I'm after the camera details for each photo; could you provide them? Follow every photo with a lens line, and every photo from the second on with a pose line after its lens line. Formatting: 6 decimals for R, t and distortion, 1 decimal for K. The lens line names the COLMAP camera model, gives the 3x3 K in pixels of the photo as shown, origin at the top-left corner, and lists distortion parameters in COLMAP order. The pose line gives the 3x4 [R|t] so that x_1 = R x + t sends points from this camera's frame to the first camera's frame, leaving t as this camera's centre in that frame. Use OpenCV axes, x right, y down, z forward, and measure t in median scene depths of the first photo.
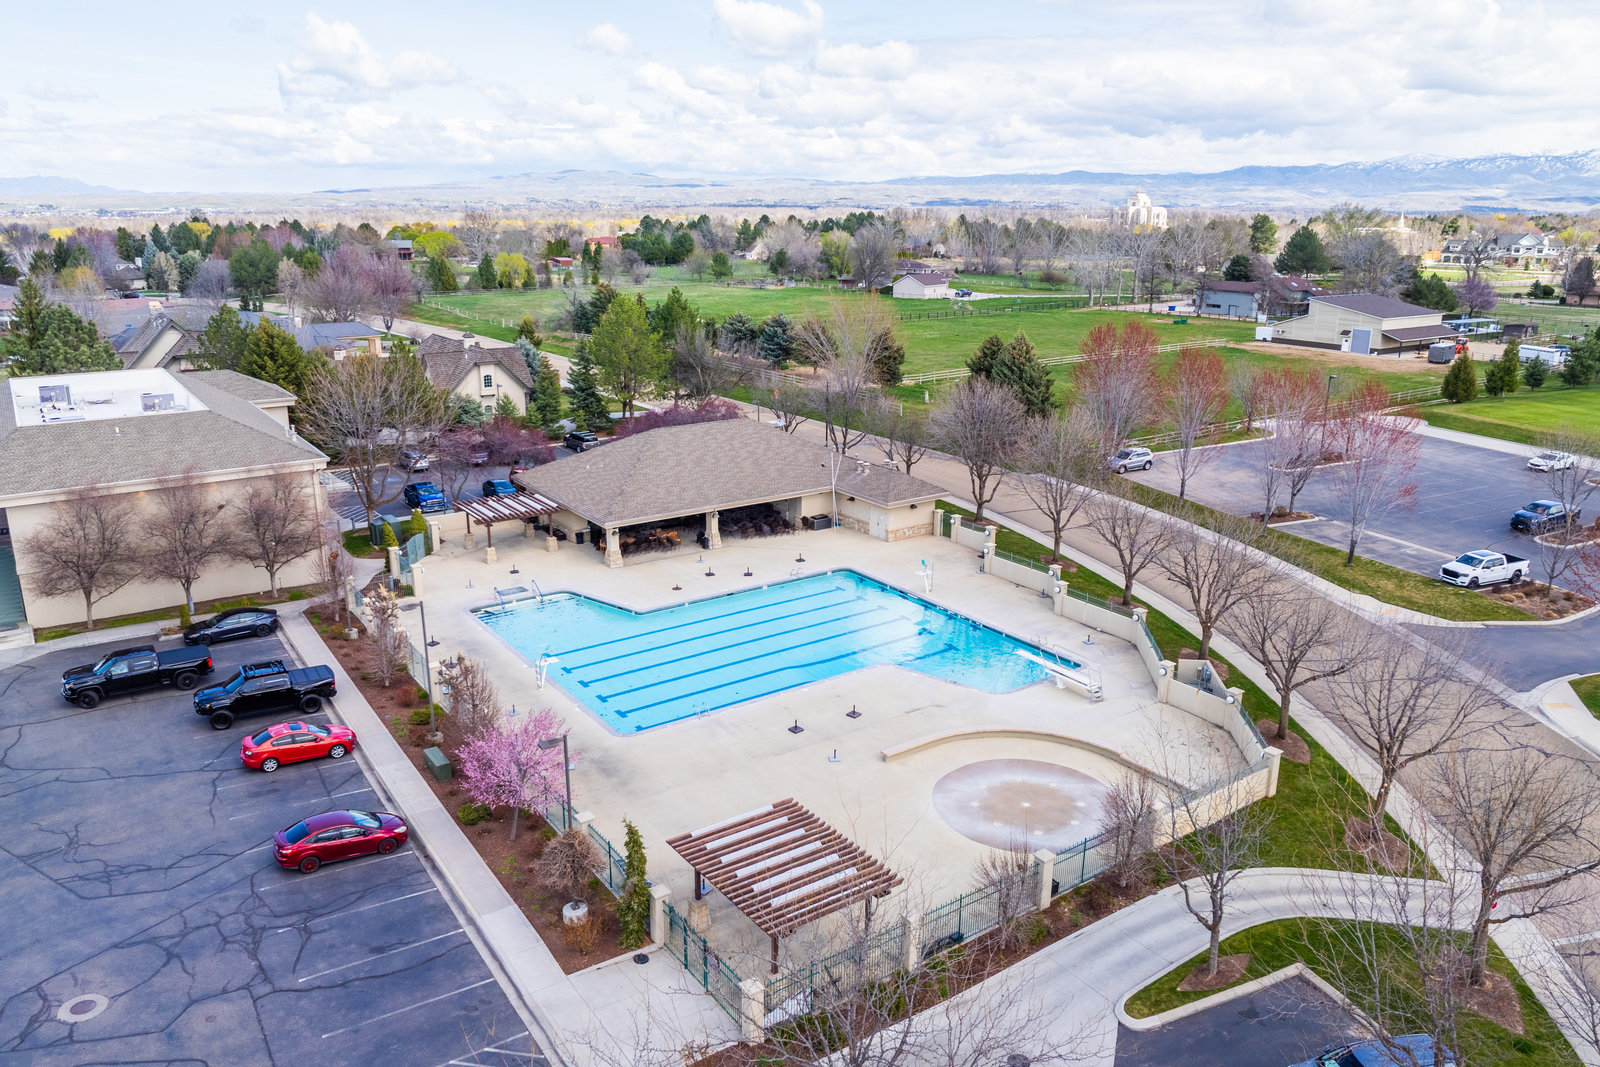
lens RADIAL K [[1124.3, 0, 802.1], [0, 1124.3, 532.2], [0, 0, 1]] dist [-0.042745, 0.004706]
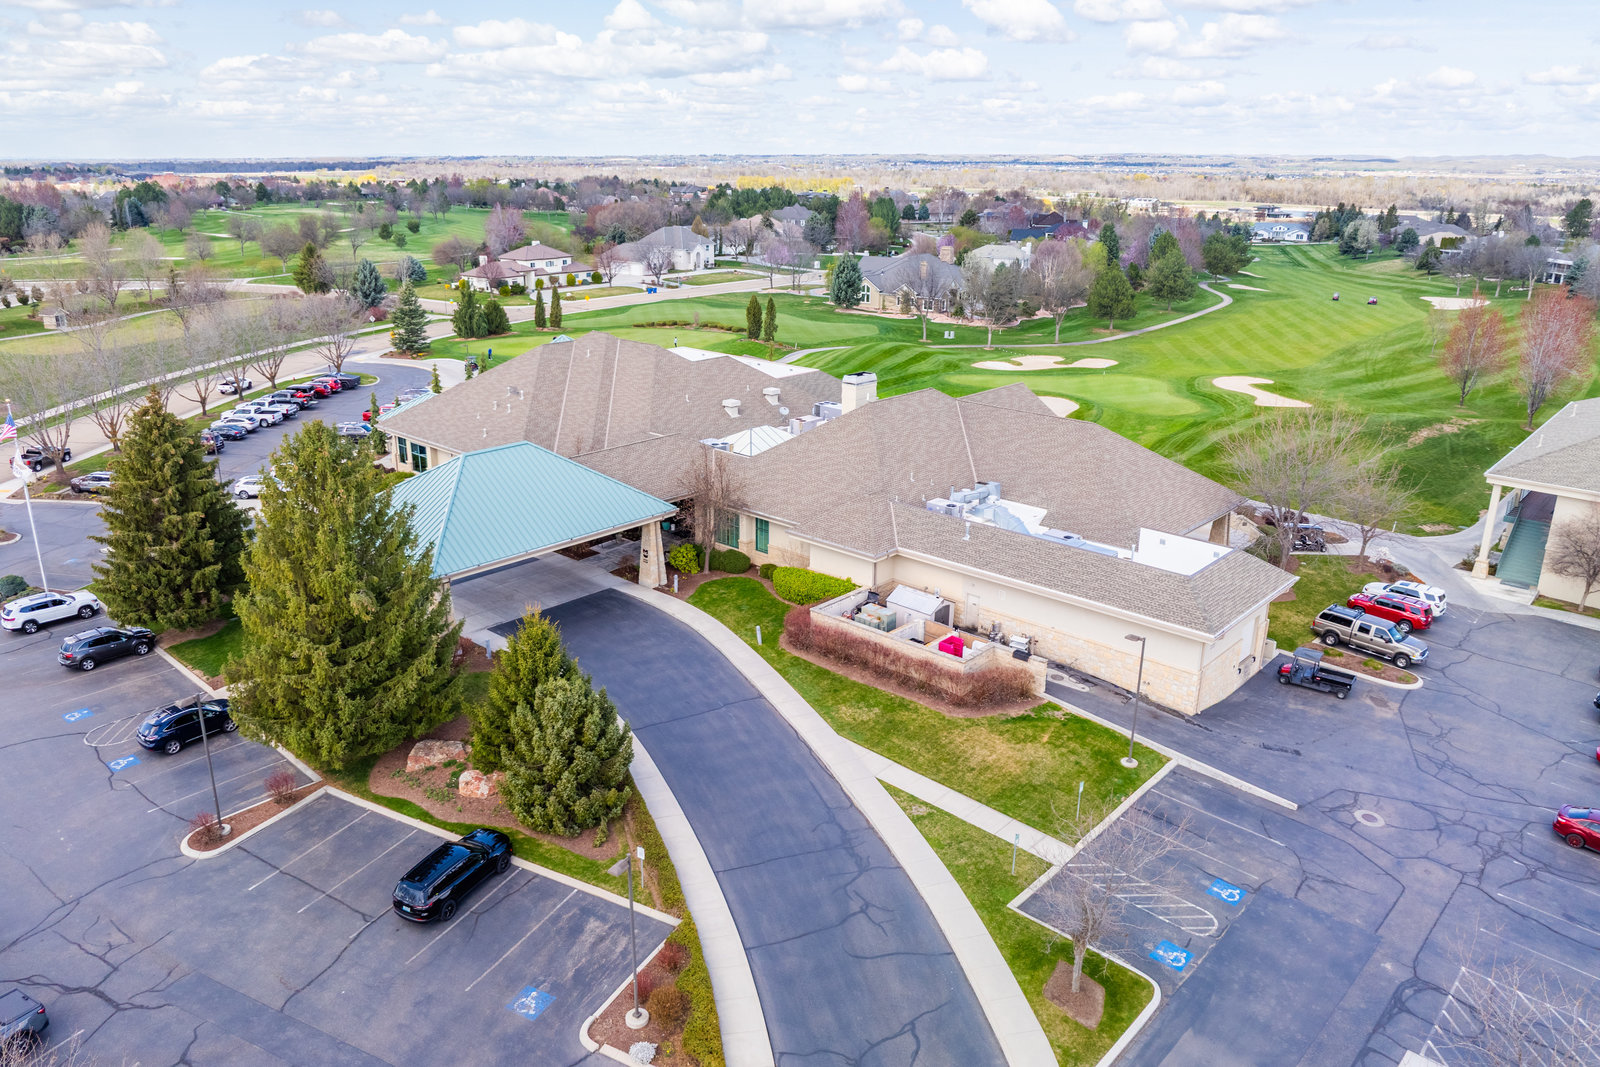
lens RADIAL K [[1124.3, 0, 793.7], [0, 1124.3, 539.1], [0, 0, 1]] dist [-0.042745, 0.004706]
pose [[0.205732, 0.309893, -0.928246, 0.211814], [-0.273304, 0.928989, 0.249567, -0.040872], [0.939670, 0.202349, 0.275818, -0.112066]]
